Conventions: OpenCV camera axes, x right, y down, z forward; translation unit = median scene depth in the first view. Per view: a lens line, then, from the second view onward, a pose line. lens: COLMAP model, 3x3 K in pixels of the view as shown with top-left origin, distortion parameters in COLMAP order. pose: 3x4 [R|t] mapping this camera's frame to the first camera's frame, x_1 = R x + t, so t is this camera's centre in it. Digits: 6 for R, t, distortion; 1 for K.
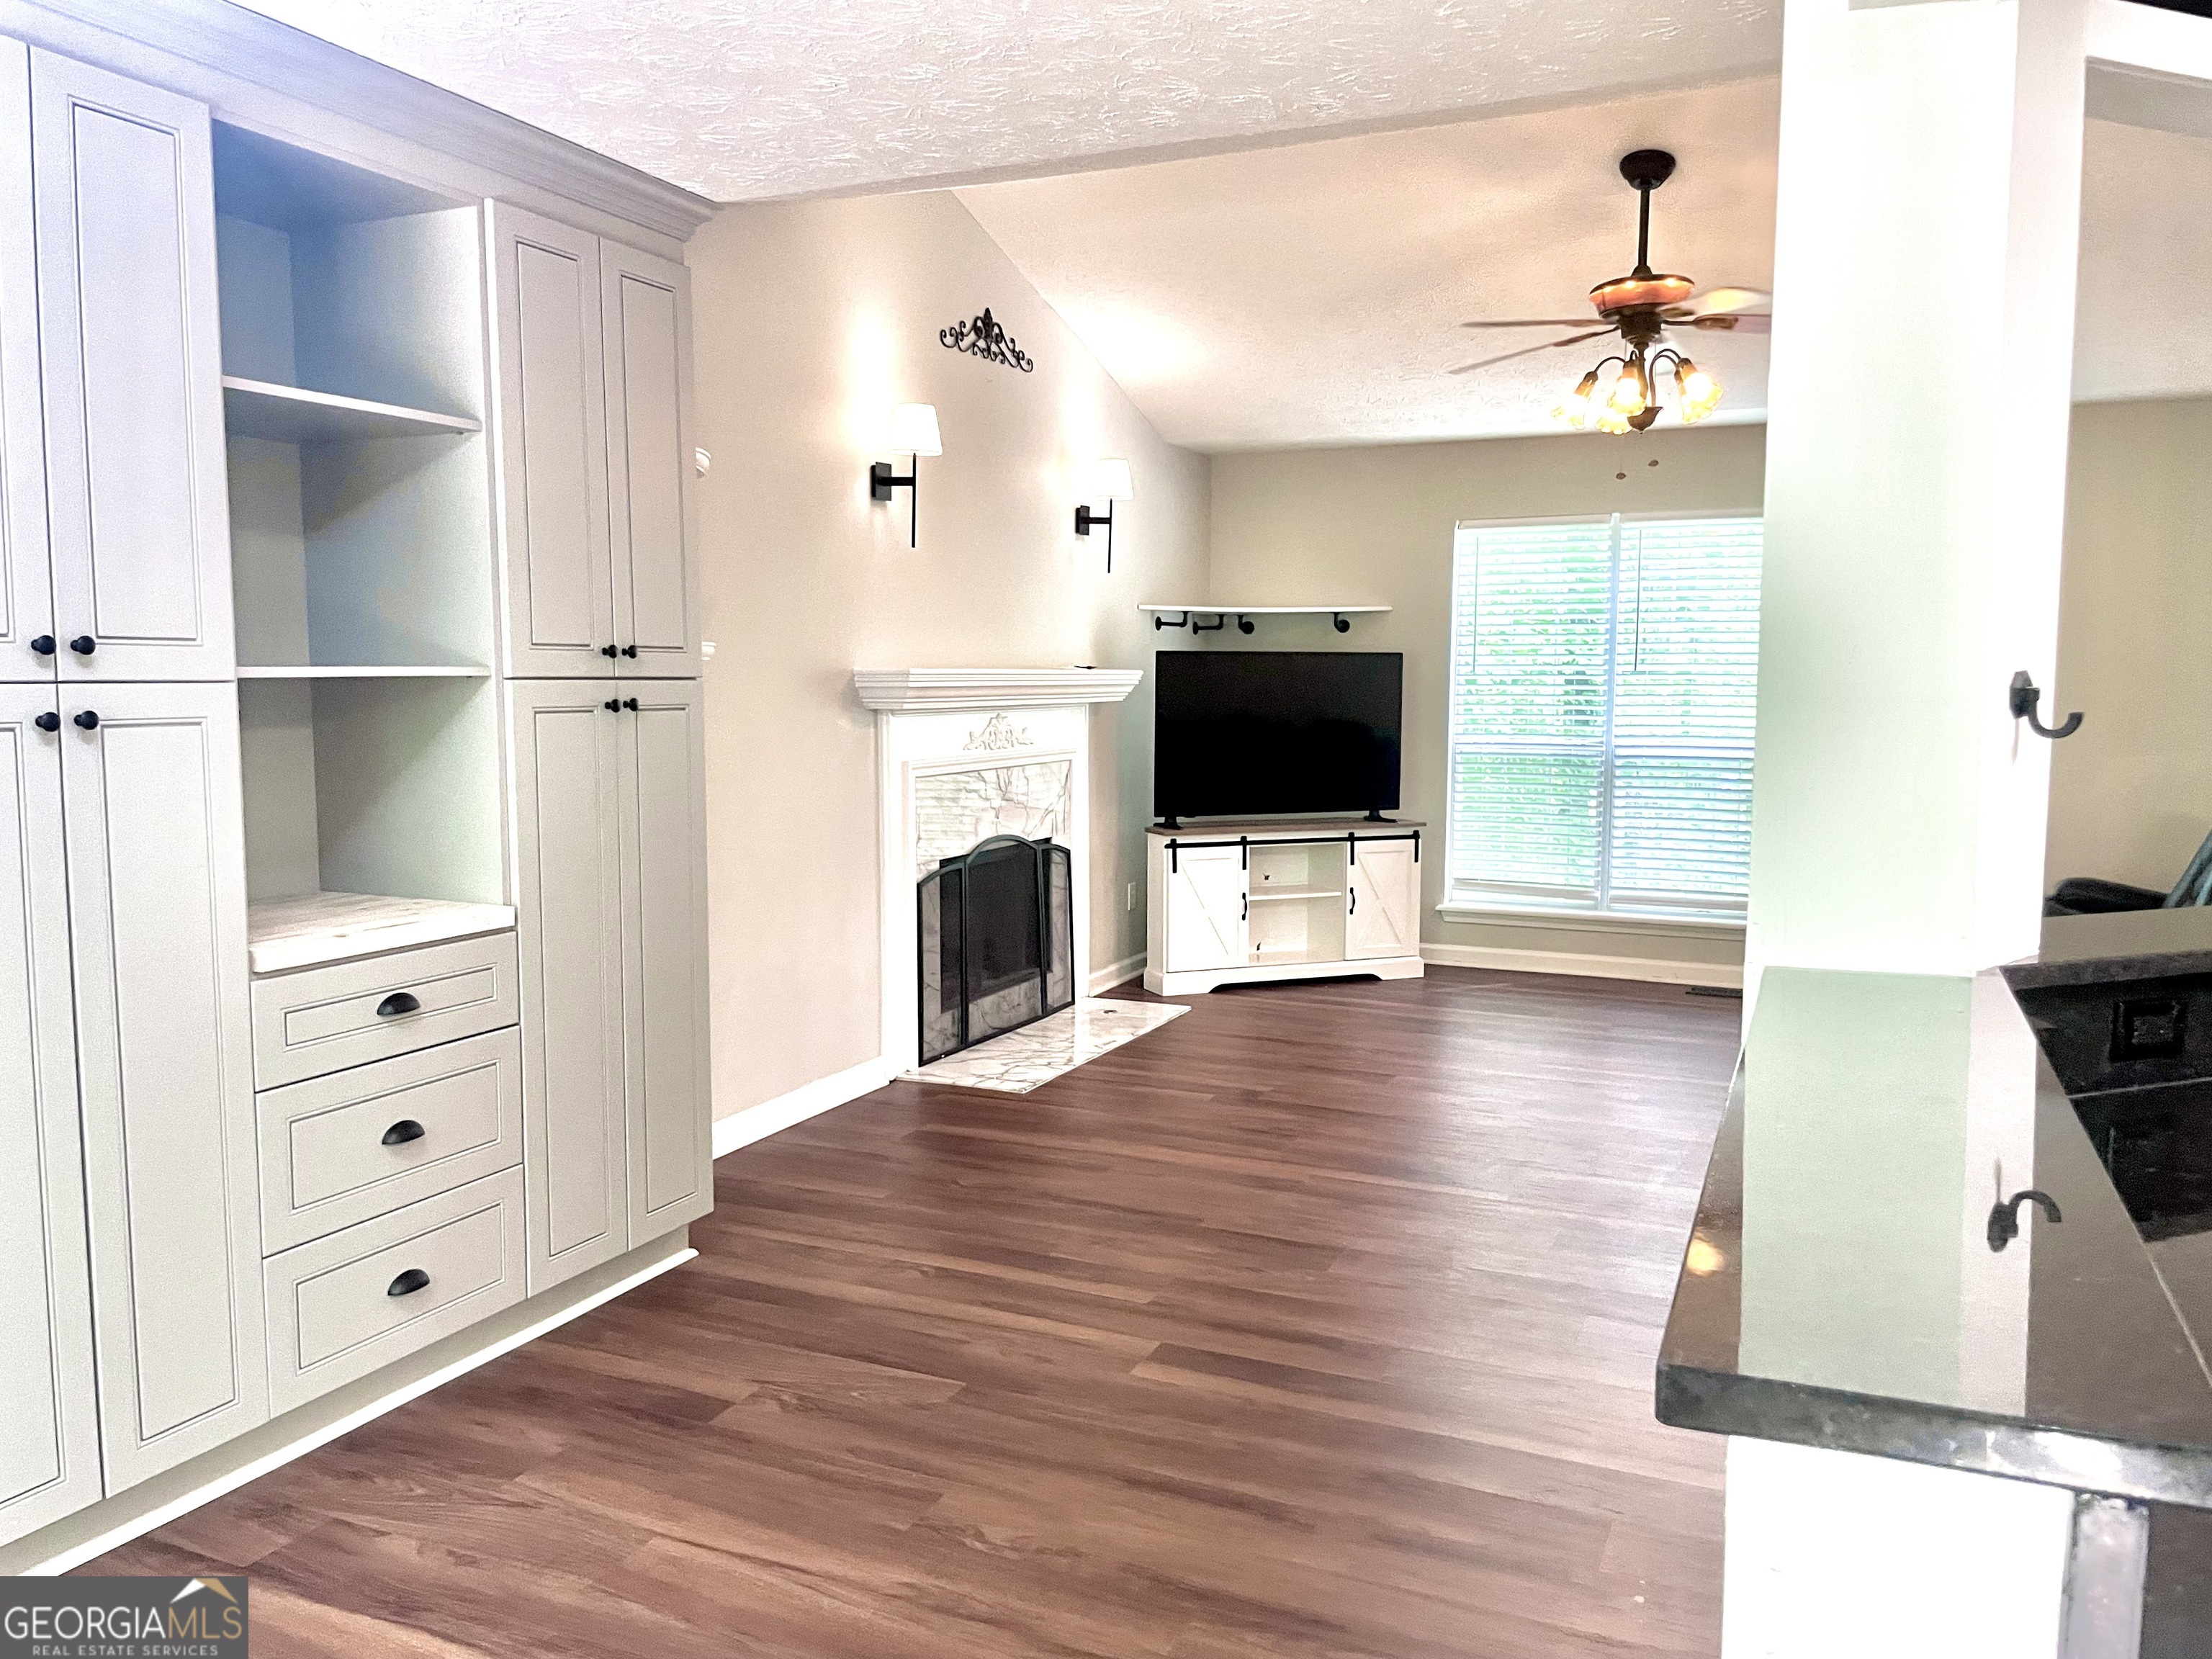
lens RADIAL K [[1682.7, 0, 1089.0], [0, 1682.7, 830.2], [0, 0, 1]] dist [0.110791, -0.179154]
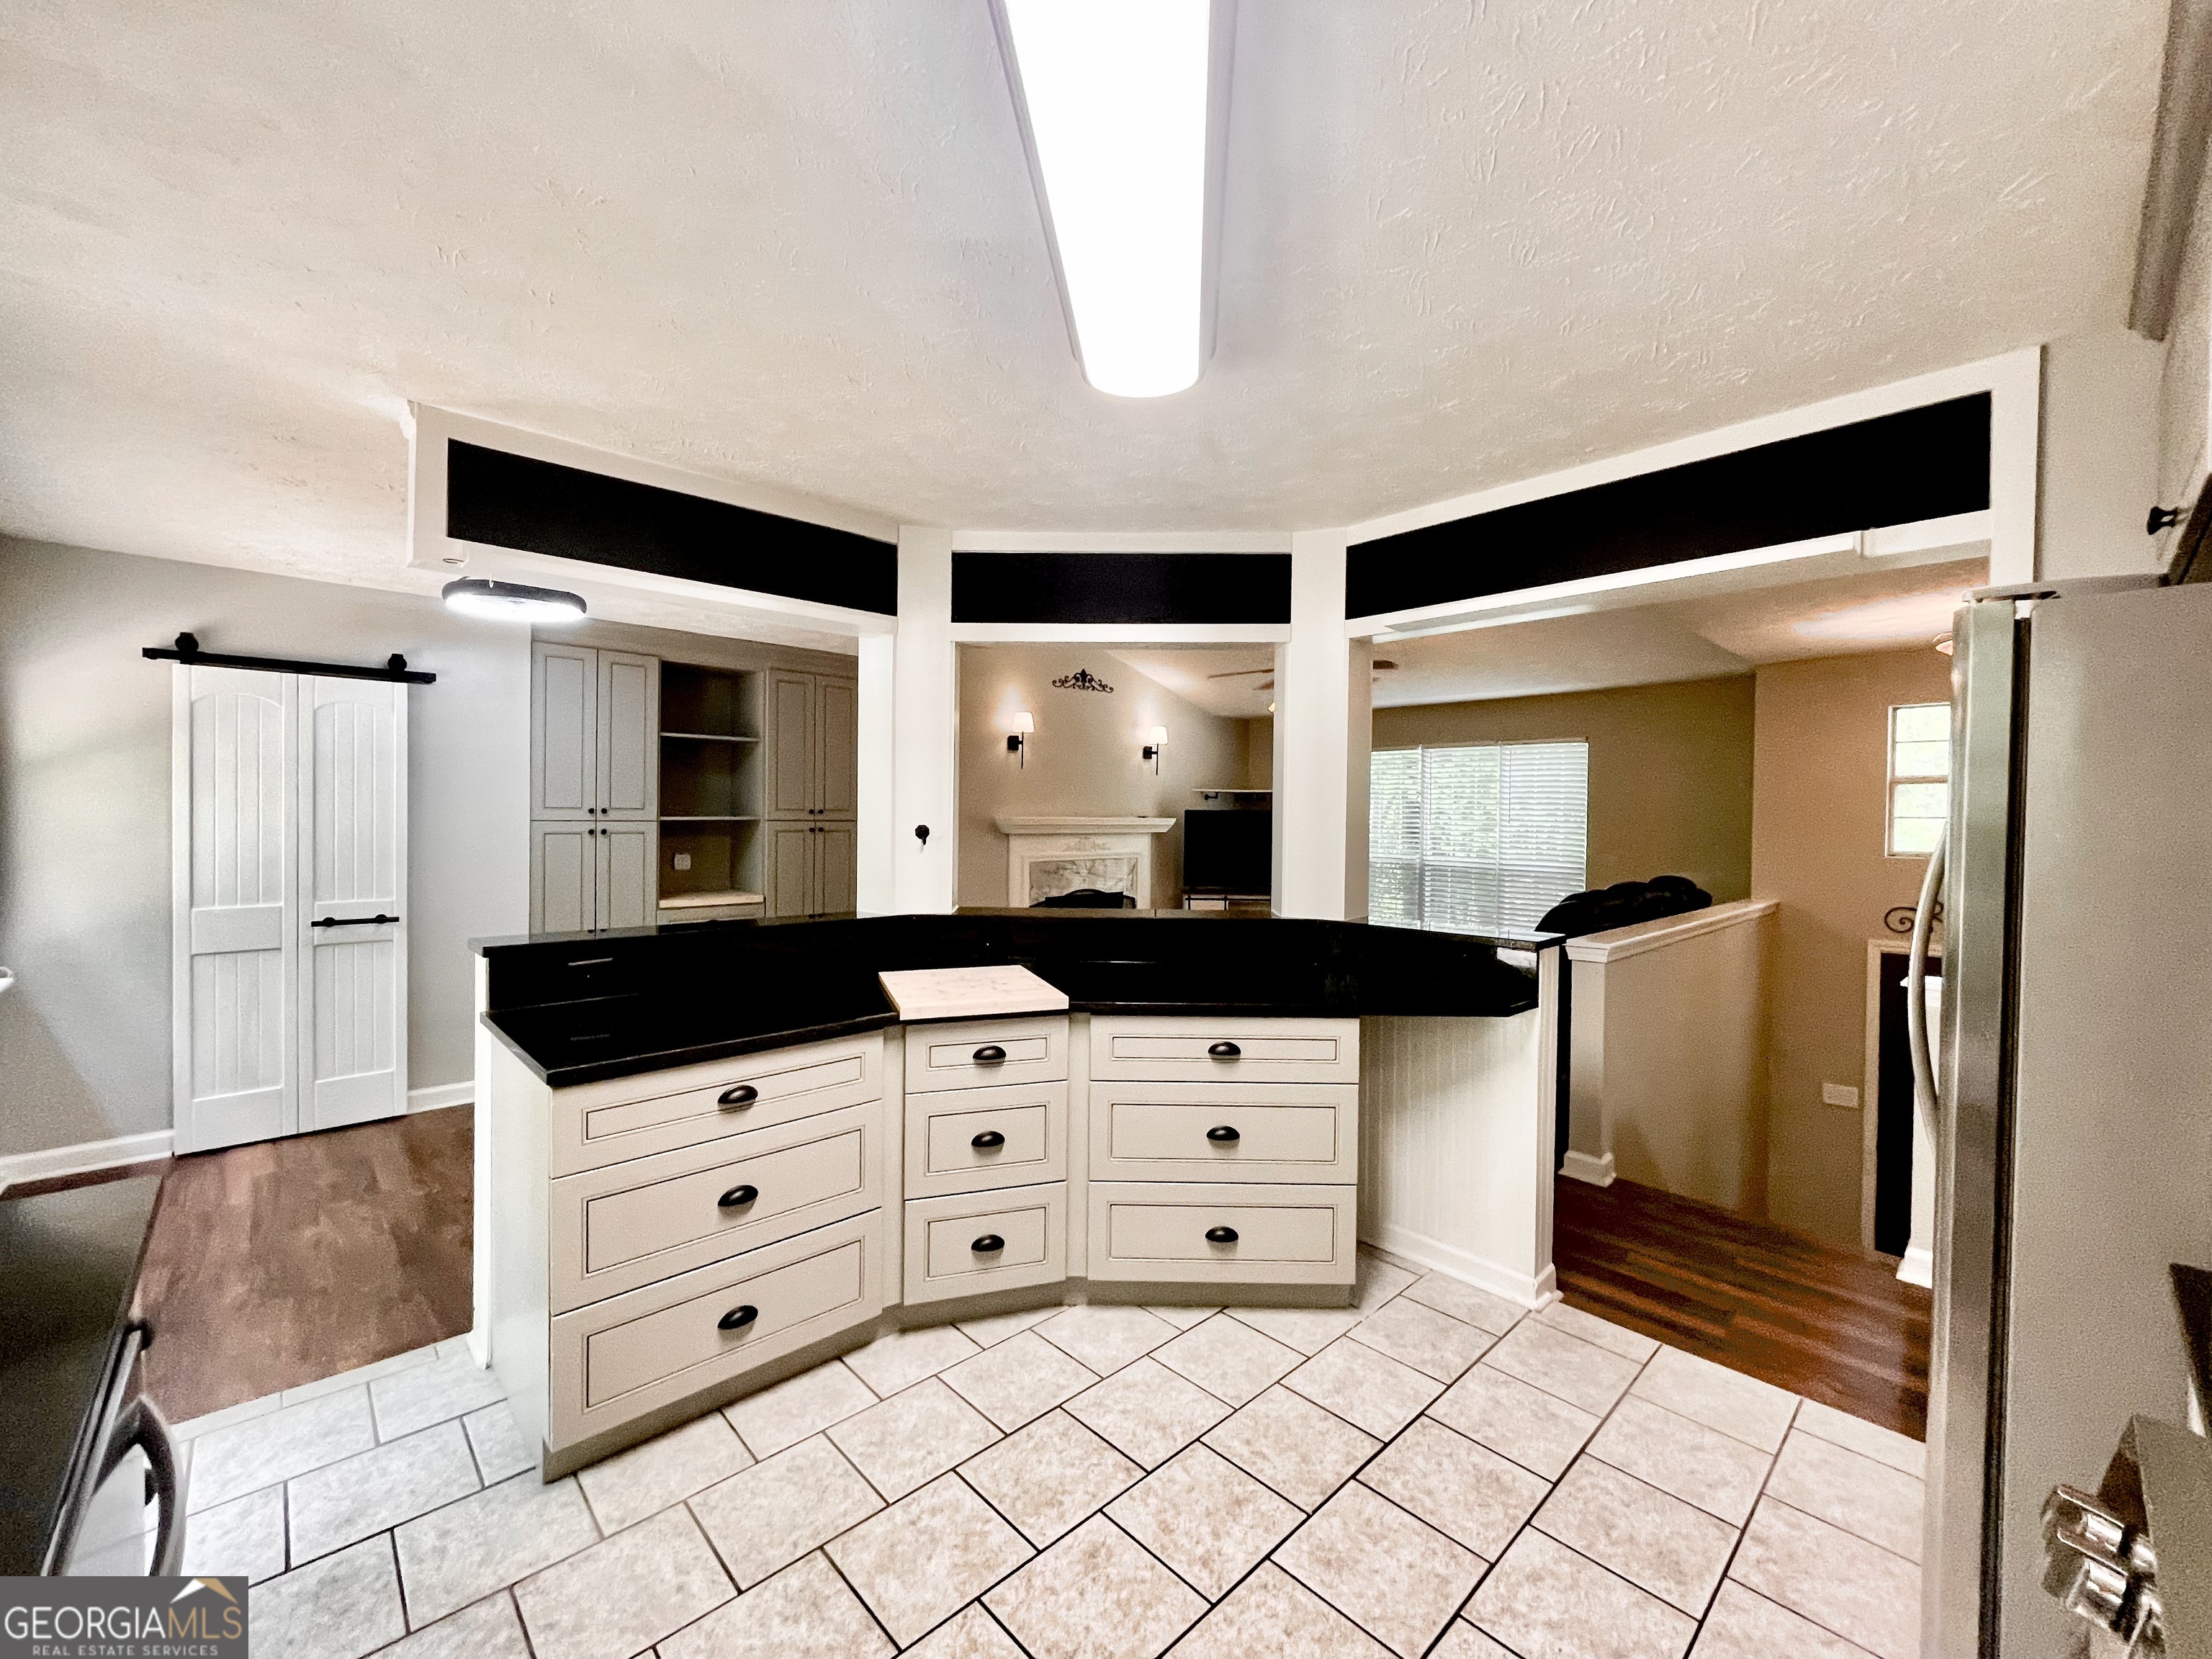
lens RADIAL K [[889.9, 0, 1104.5], [0, 889.9, 823.1], [0, 0, 1]] dist [-0.001926, 0.000010]
pose [[0.924090, 0.013227, -0.381946, 0.438094], [-0.045624, 0.996072, -0.075889, 0.004511], [0.379441, 0.087555, 0.921064, -0.127949]]
